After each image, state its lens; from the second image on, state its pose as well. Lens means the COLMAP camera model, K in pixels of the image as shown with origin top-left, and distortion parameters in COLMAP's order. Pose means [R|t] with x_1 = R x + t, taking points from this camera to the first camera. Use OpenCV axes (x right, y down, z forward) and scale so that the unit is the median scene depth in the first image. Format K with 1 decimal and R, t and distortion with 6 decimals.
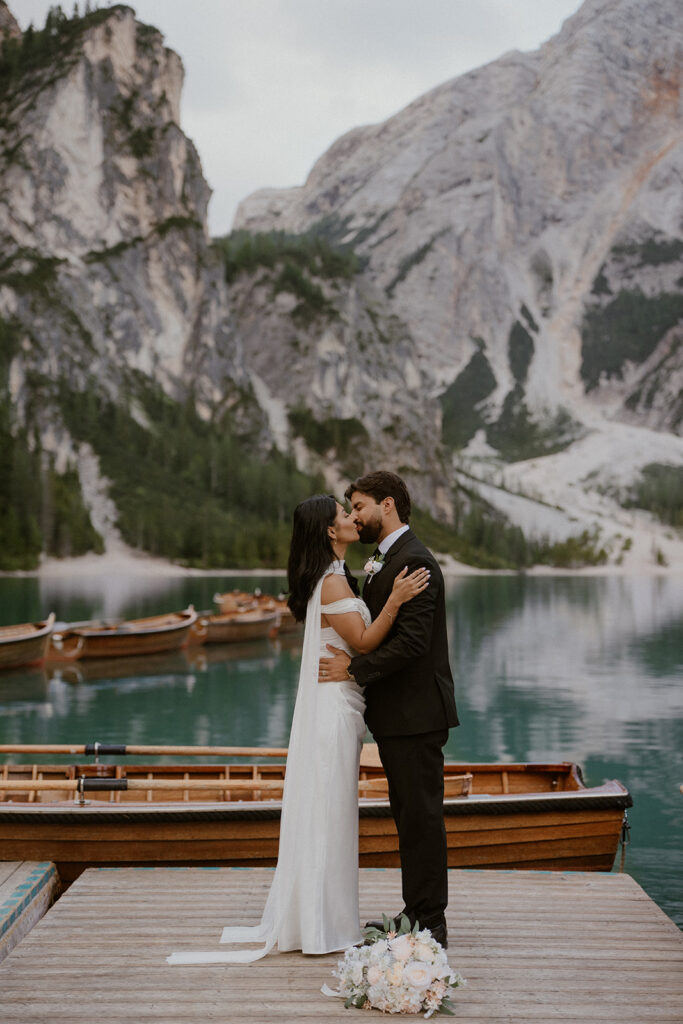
lens RADIAL K [[1516.9, 0, 341.5], [0, 1516.9, 512.0], [0, 0, 1]] dist [0.374751, -1.177449]
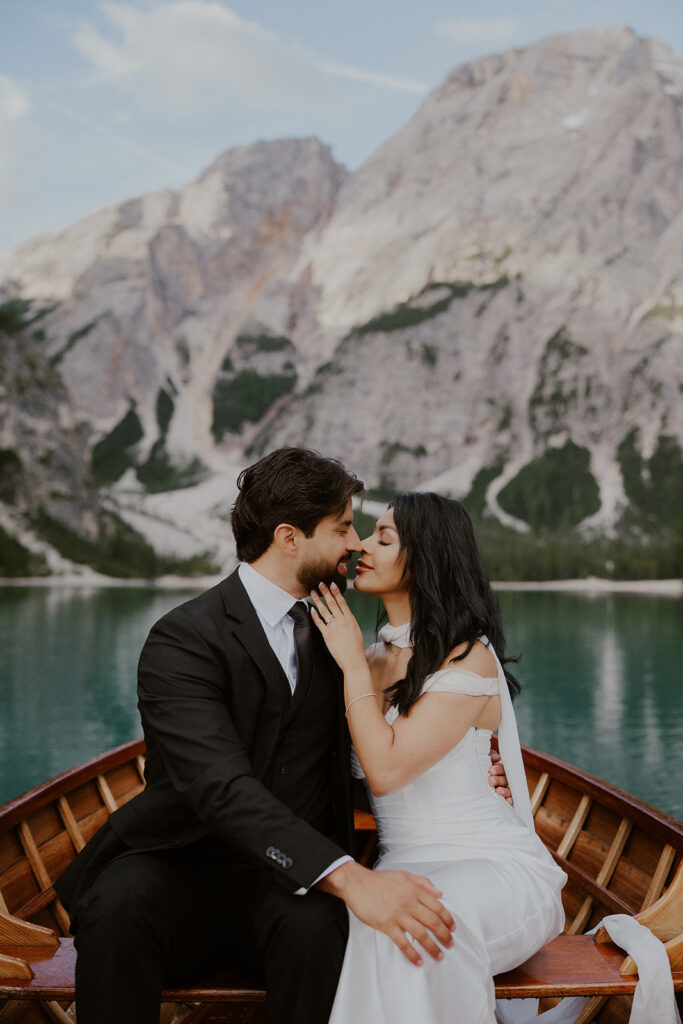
lens RADIAL K [[1514.9, 0, 341.5], [0, 1514.9, 512.0], [0, 0, 1]] dist [0.333966, -0.871035]
pose [[0.964520, 0.020281, 0.263230, -0.074368], [-0.019305, 0.999794, -0.006294, -0.014588], [-0.263304, 0.000989, 0.964712, -0.268827]]
